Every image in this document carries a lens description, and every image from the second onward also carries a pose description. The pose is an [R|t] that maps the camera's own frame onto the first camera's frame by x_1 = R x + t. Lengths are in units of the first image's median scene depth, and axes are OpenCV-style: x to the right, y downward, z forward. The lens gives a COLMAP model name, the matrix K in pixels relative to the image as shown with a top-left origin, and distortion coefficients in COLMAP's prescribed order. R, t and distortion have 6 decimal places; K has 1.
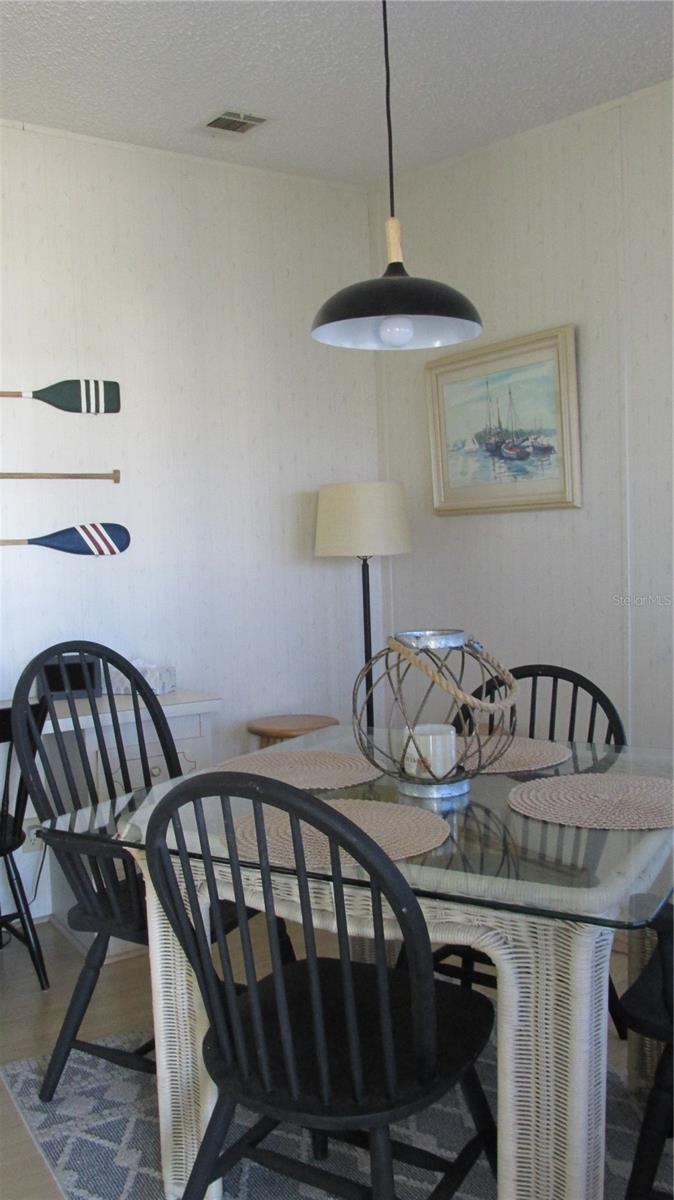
lens RADIAL K [[1001.6, 0, 337.2], [0, 1001.6, 599.7], [0, 0, 1]] dist [-0.018574, -0.006606]
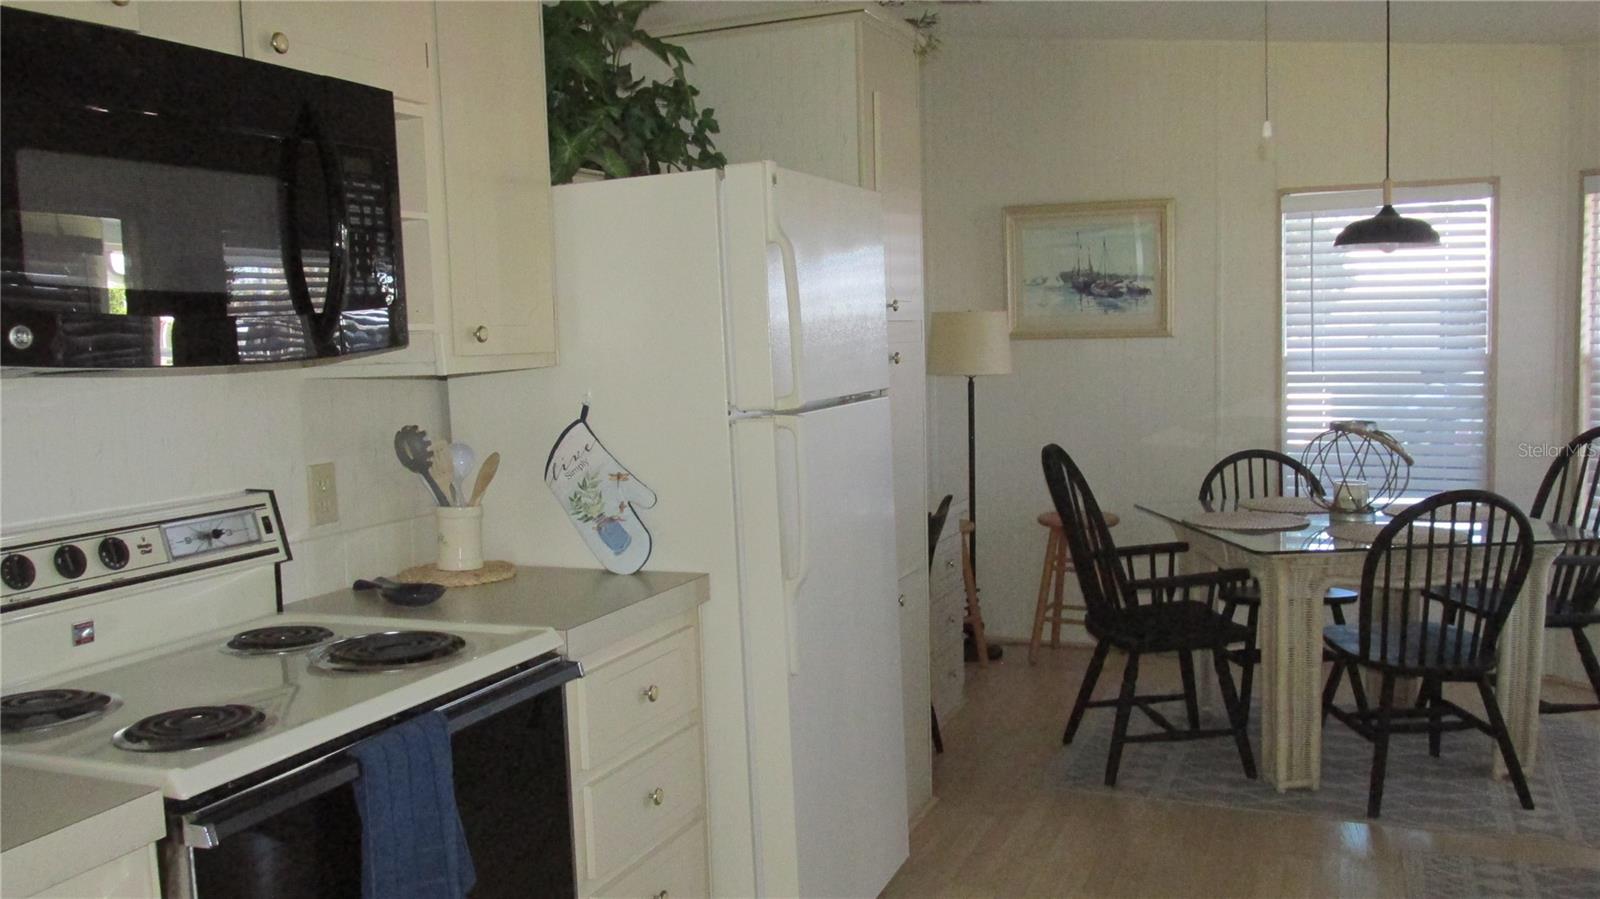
lens RADIAL K [[1335.5, 0, 800.0], [0, 1335.5, 449.5], [0, 0, 1]] dist [-0.018574, -0.006606]
pose [[0.820744, -0.044838, 0.569534, -1.107848], [0.032386, 0.998964, 0.031975, -0.014456], [-0.570378, -0.007798, 0.821346, -0.159642]]
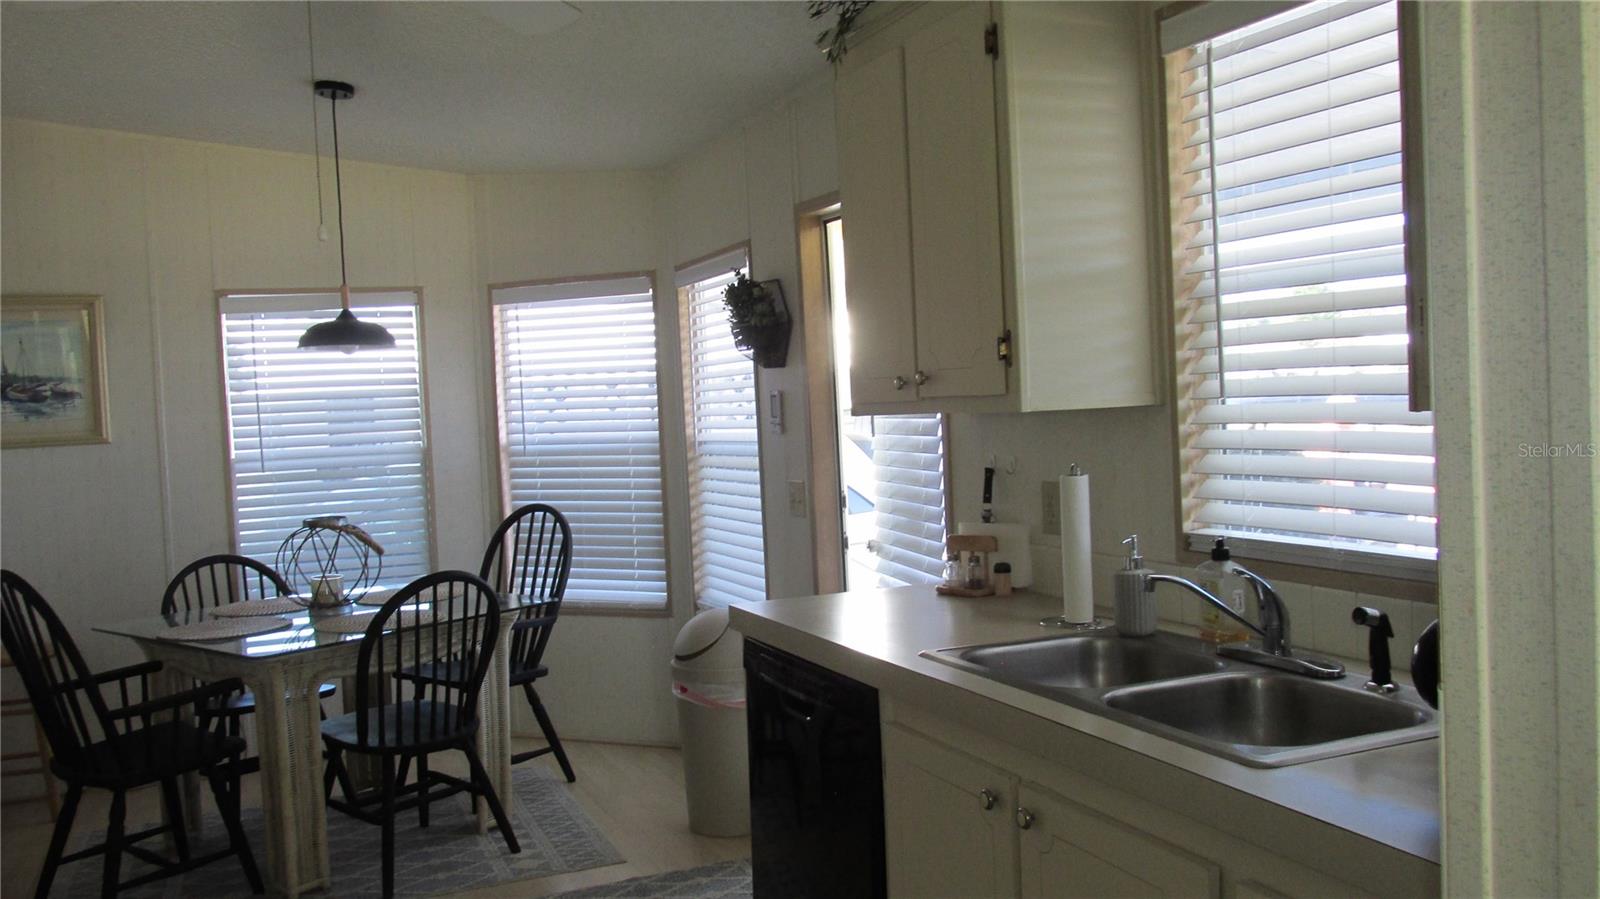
lens RADIAL K [[1335.5, 0, 800.0], [0, 1335.5, 449.5], [0, 0, 1]] dist [-0.018574, -0.006606]
pose [[0.166994, -0.024726, 0.985648, -1.154123], [0.095253, 0.995414, 0.008833, -0.016797], [-0.981346, 0.092411, 0.168584, -0.100400]]
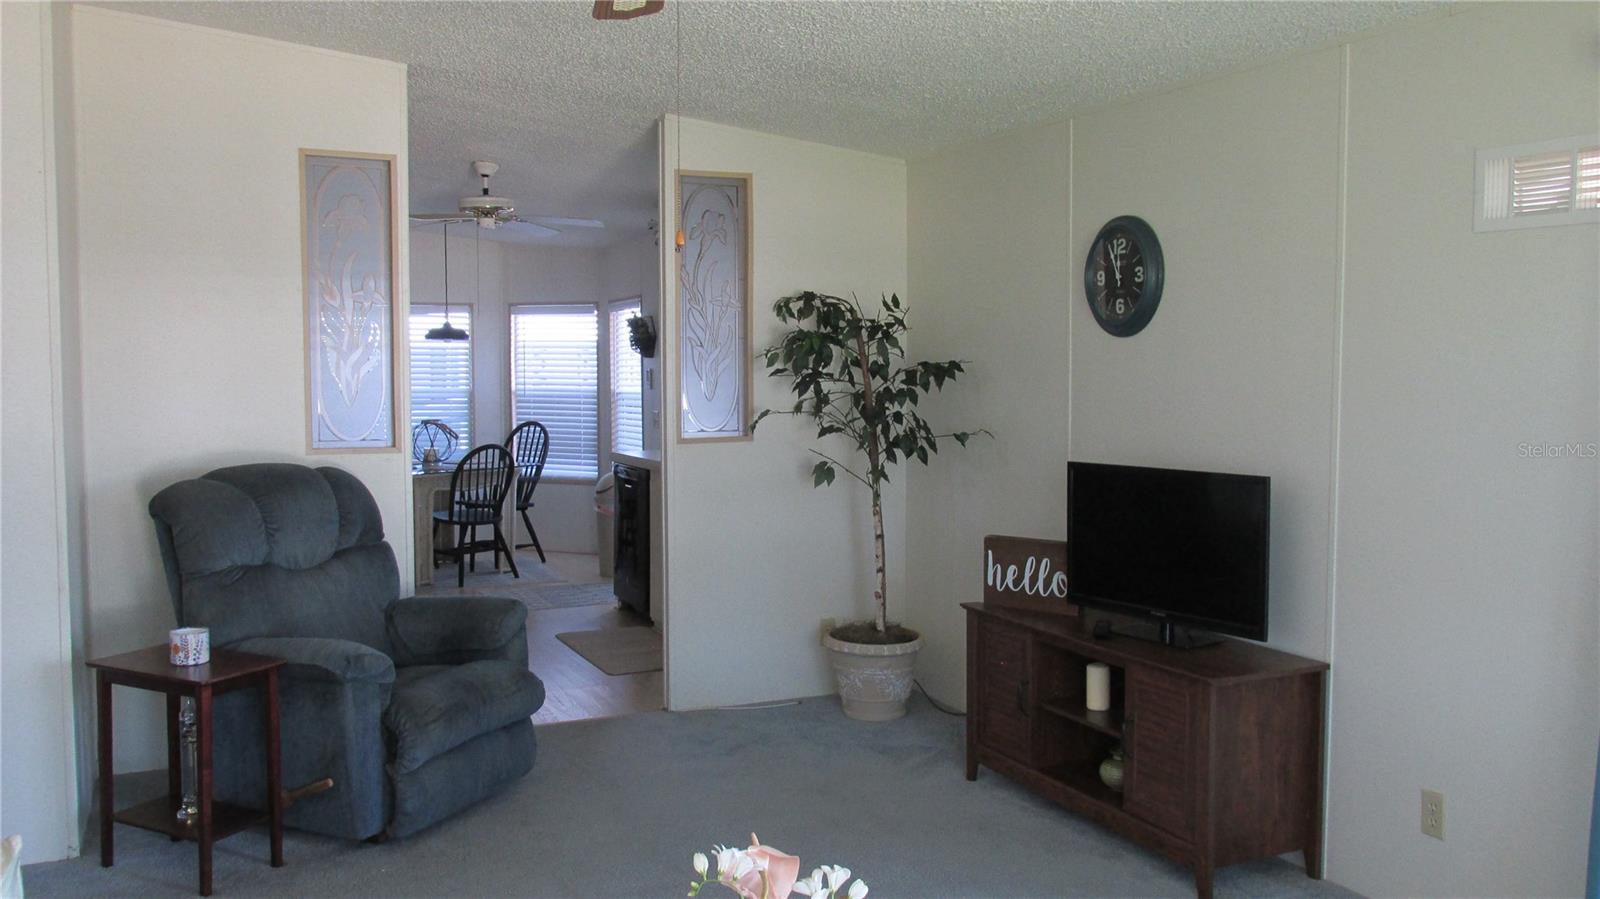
lens RADIAL K [[1335.5, 0, 800.0], [0, 1335.5, 449.5], [0, 0, 1]] dist [-0.018574, -0.006606]
pose [[0.149783, -0.039371, 0.987935, -2.530057], [0.051346, 0.998168, 0.031994, 0.028448], [-0.987385, 0.045935, 0.151530, -0.572866]]
